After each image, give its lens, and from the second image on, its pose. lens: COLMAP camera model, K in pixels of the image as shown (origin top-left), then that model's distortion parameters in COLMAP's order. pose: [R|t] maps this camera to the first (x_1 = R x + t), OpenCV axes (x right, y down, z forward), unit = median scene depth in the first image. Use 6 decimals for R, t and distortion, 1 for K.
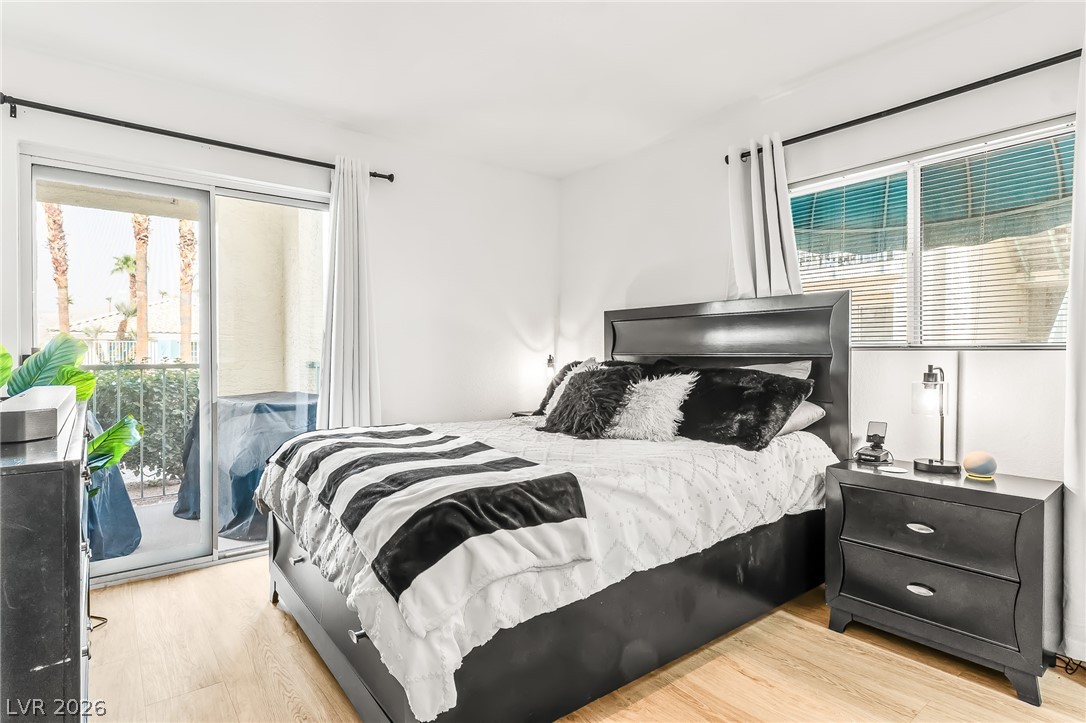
lens RADIAL K [[563.7, 0, 543.0], [0, 563.7, 361.5], [0, 0, 1]] dist [0.003795, 0.001715]
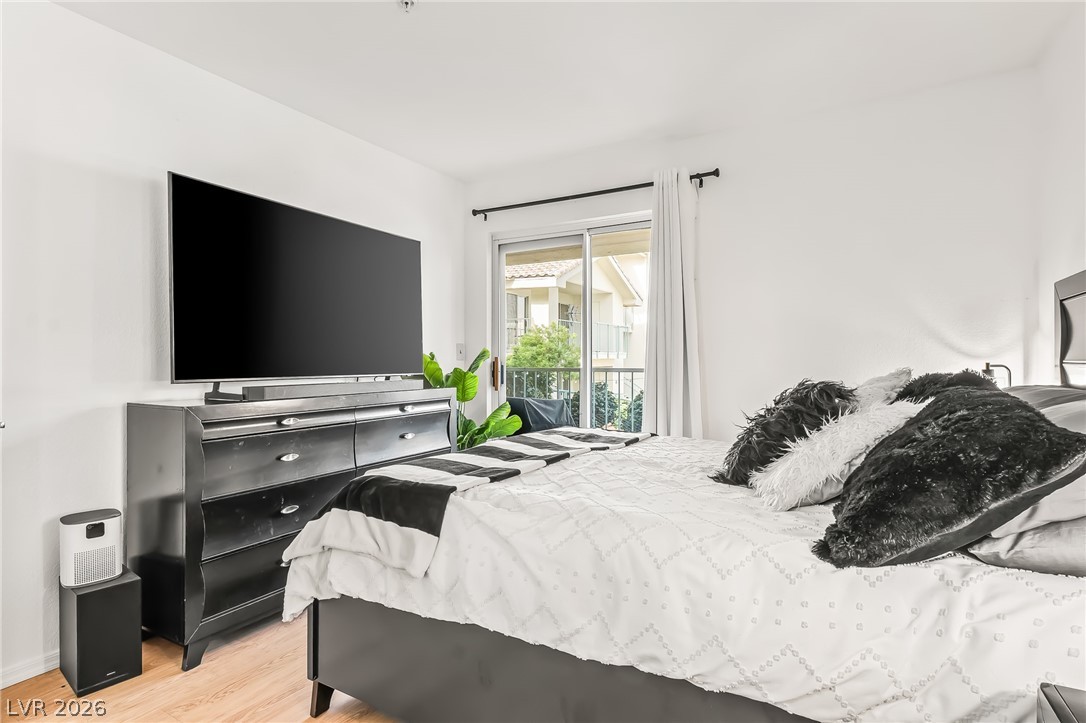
lens RADIAL K [[554.1, 0, 542.1], [0, 554.1, 361.0], [0, 0, 1]] dist [0.002600, 0.000690]
pose [[0.373790, 0.003682, -0.927506, 0.824101], [-0.011677, 0.999932, -0.000736, -0.014024], [0.927440, 0.011106, 0.373807, 0.668832]]
